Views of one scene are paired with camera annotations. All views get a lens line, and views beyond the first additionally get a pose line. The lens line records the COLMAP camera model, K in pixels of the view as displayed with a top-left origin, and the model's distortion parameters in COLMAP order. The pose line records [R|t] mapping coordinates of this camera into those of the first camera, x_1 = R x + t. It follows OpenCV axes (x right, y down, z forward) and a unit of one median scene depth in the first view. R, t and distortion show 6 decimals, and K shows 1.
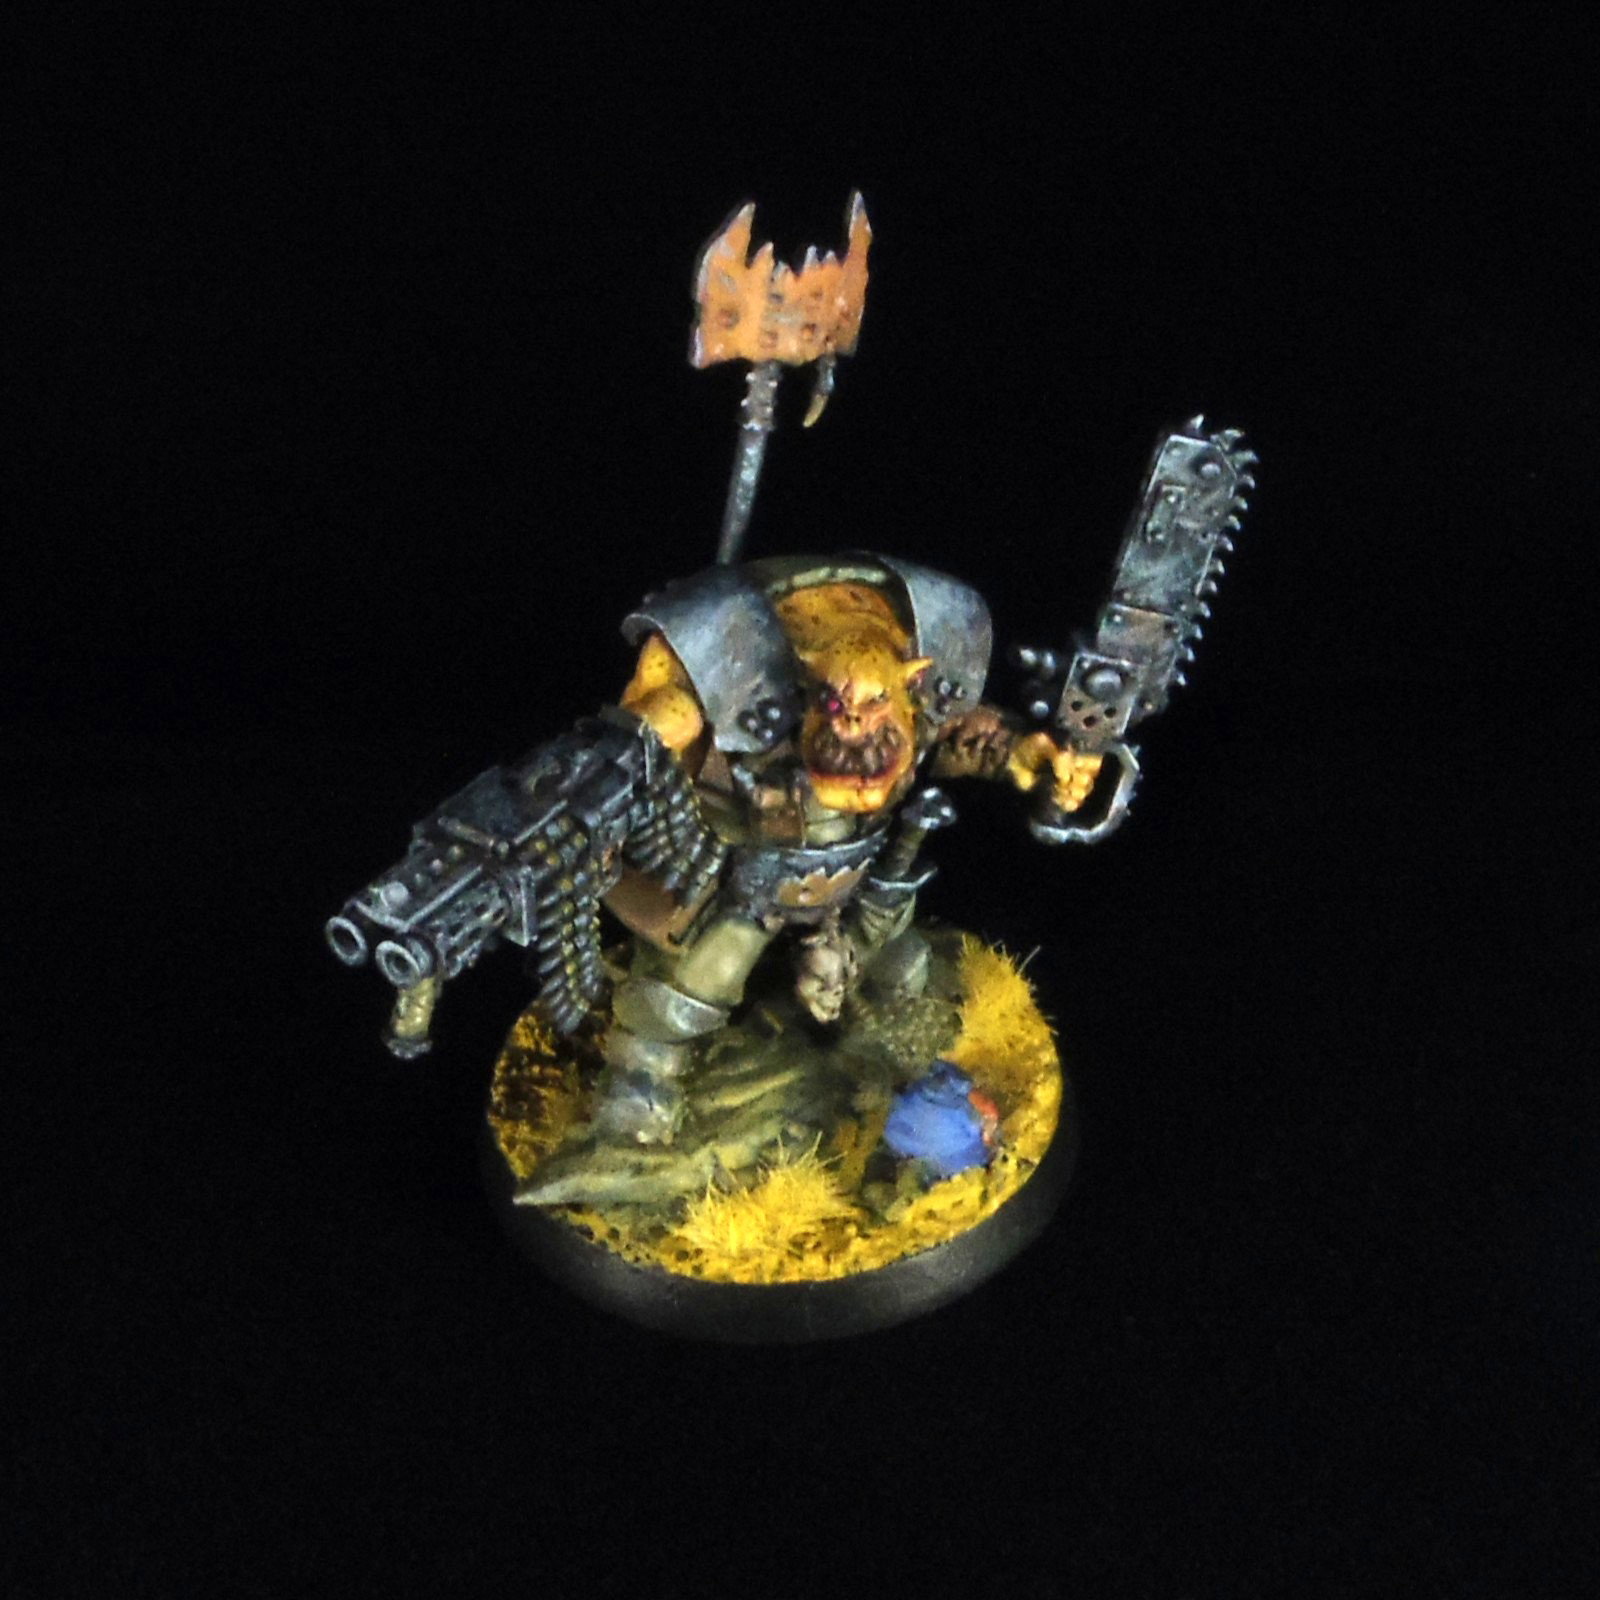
lens RADIAL K [[4232.1, 0, 796.4], [0, 4232.1, 801.4], [0, 0, 1]] dist [-0.144709, 0.000000]
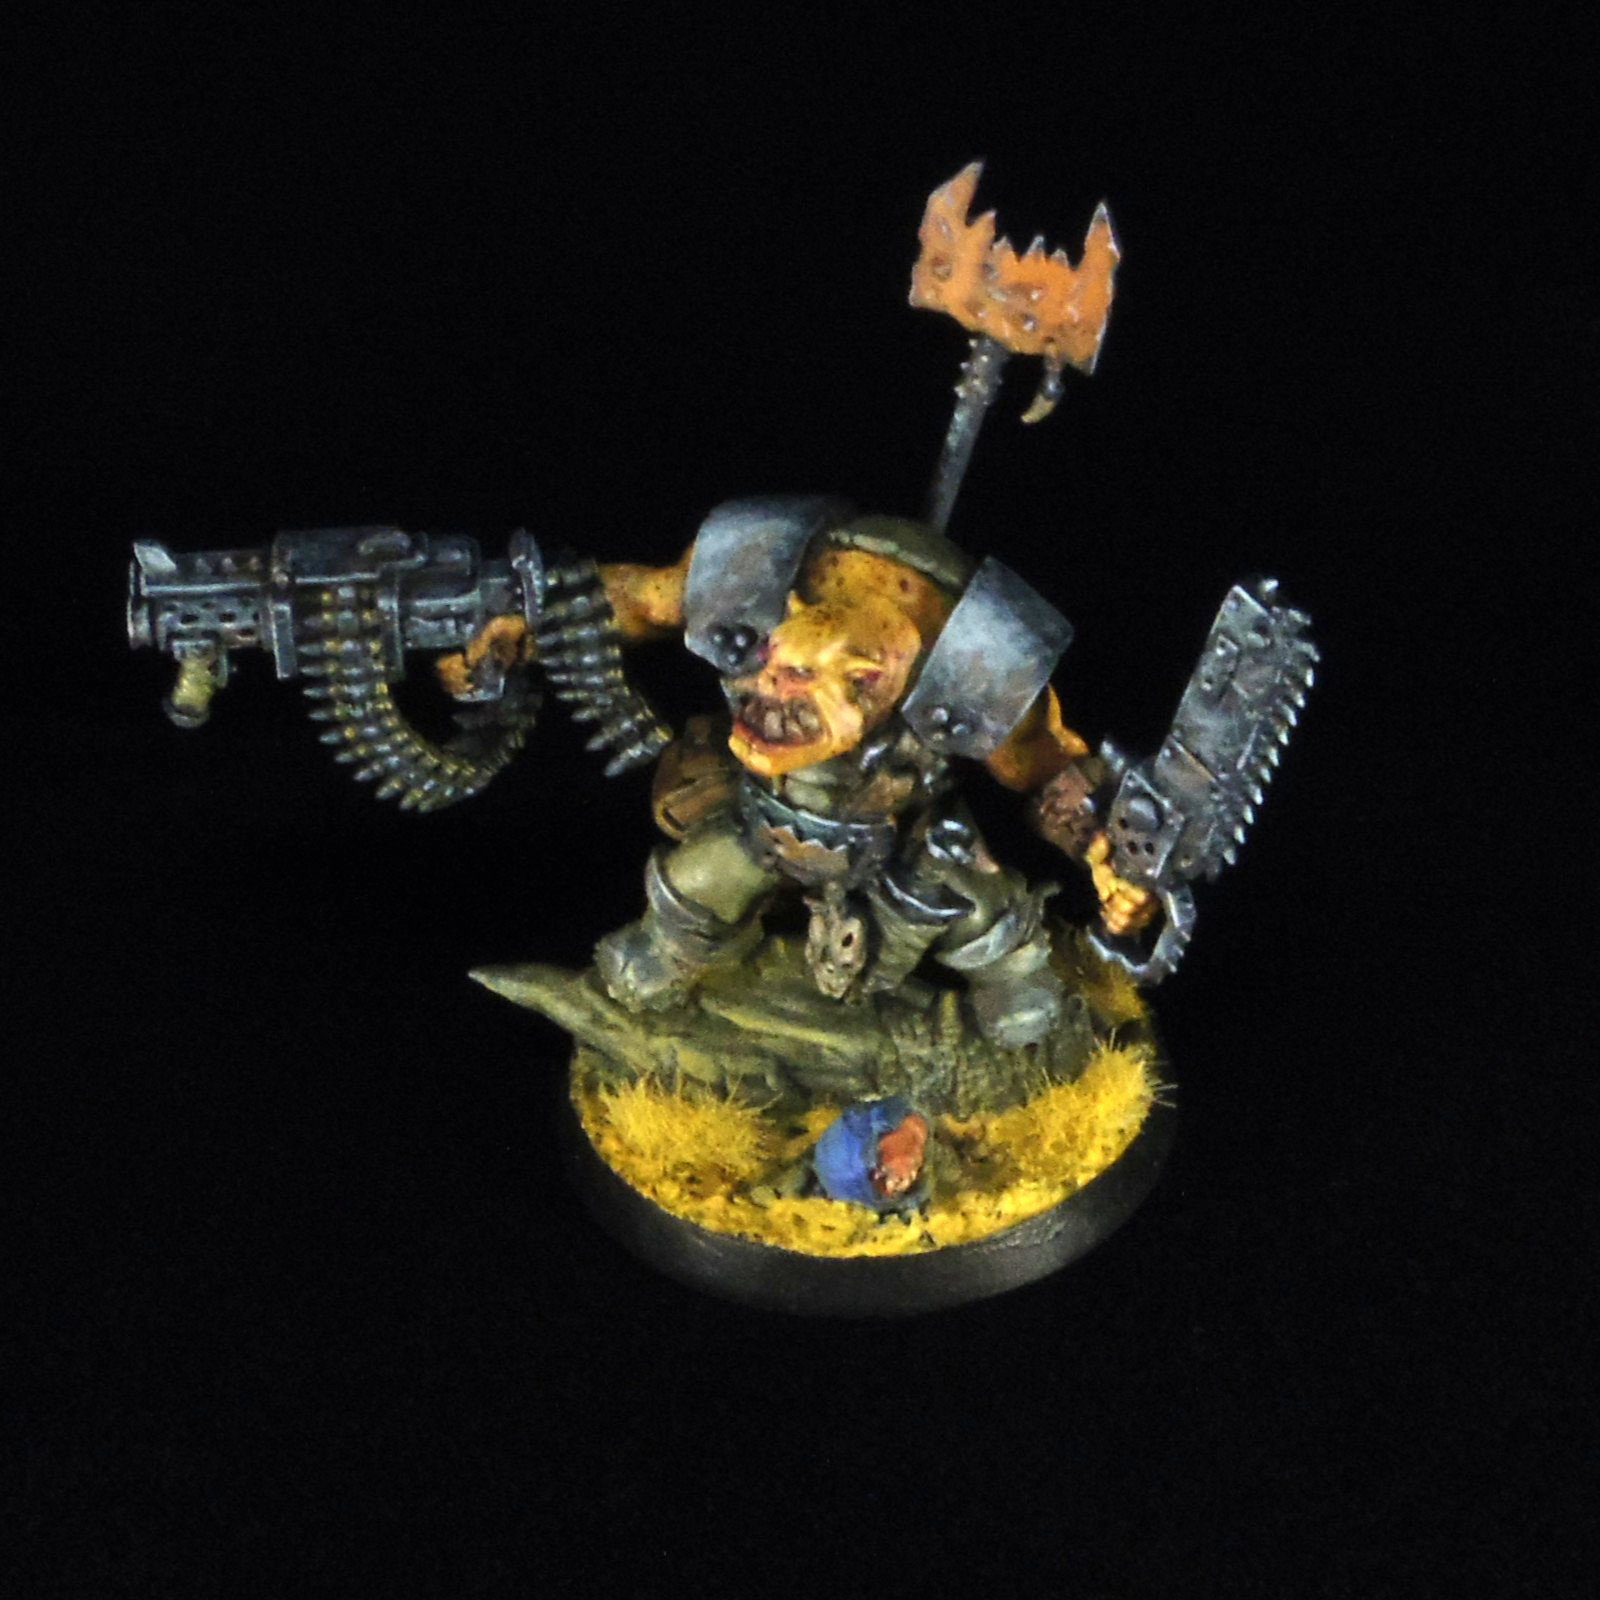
lens RADIAL K [[4232.1, 0, 936.8], [0, 4232.1, 819.9], [0, 0, 1]] dist [-0.144709, 0.000000]
pose [[0.654015, 0.469315, -0.593302, 0.599727], [-0.457743, 0.869931, 0.183551, -0.177916], [0.602275, 0.151534, 0.783774, 0.264203]]
